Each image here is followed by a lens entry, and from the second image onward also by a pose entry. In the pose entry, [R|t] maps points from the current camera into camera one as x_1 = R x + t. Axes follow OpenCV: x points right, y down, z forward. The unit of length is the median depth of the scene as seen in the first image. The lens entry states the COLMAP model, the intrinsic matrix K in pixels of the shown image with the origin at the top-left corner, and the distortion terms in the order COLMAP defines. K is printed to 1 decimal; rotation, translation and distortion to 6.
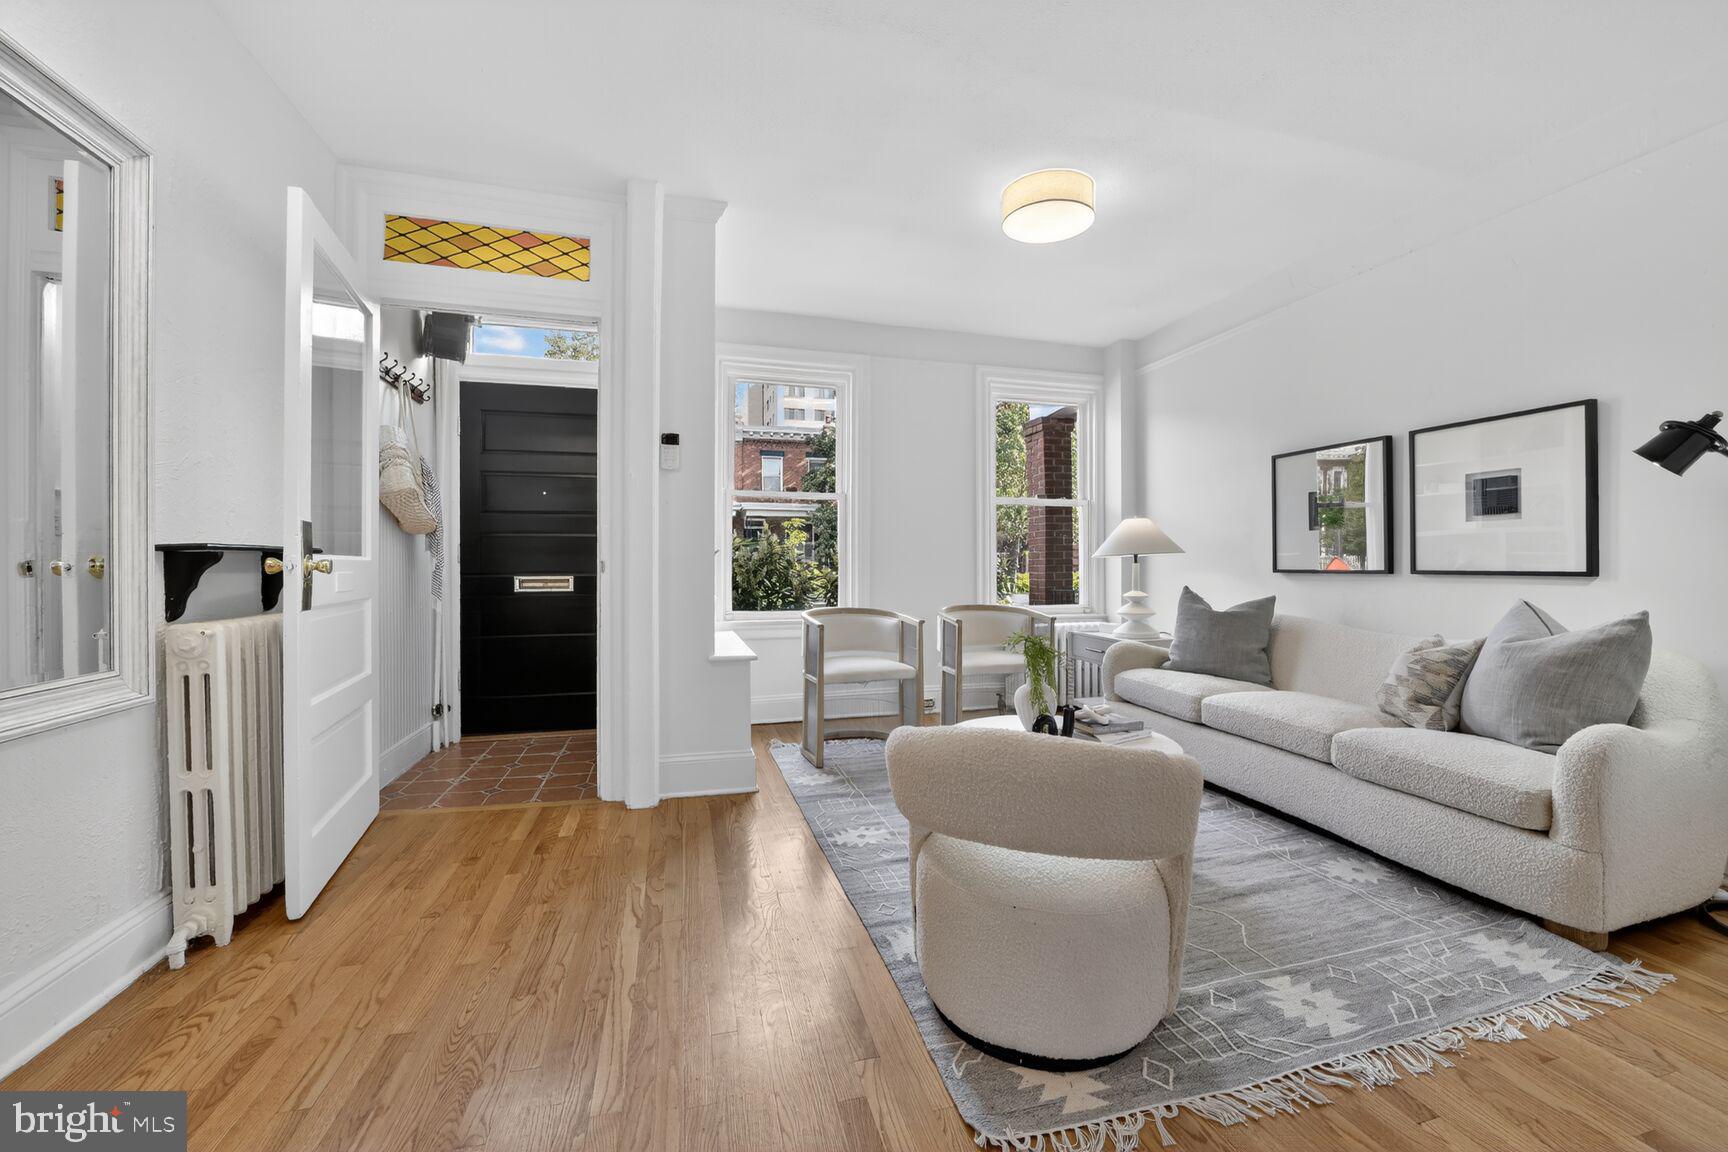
lens RADIAL K [[689.6, 0, 867.9], [0, 689.6, 574.6], [0, 0, 1]] dist [-0.001034, -0.000068]
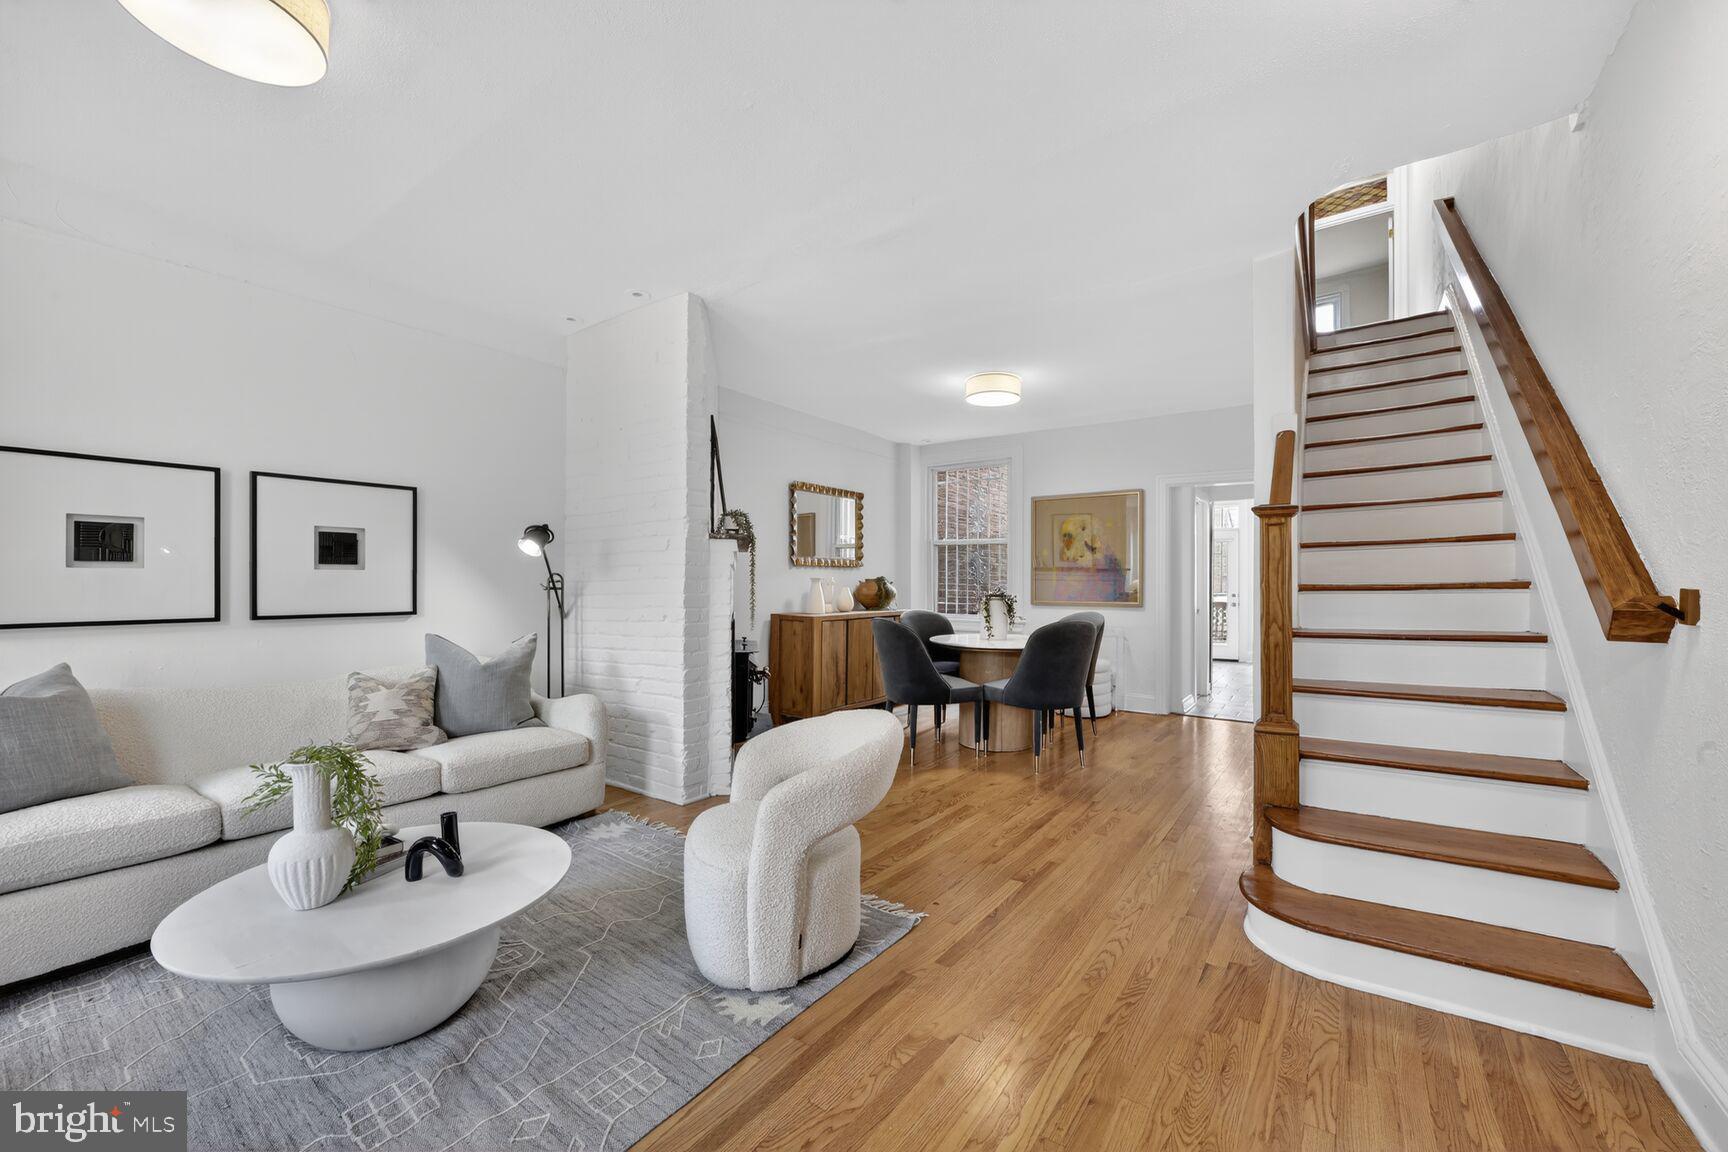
lens RADIAL K [[689.6, 0, 867.9], [0, 689.6, 574.6], [0, 0, 1]] dist [-0.001034, -0.000068]
pose [[-0.637168, 0.044172, 0.769458, -0.580681], [0.013340, 0.998839, -0.046294, -0.009716], [-0.770610, -0.019233, -0.637017, 1.082507]]
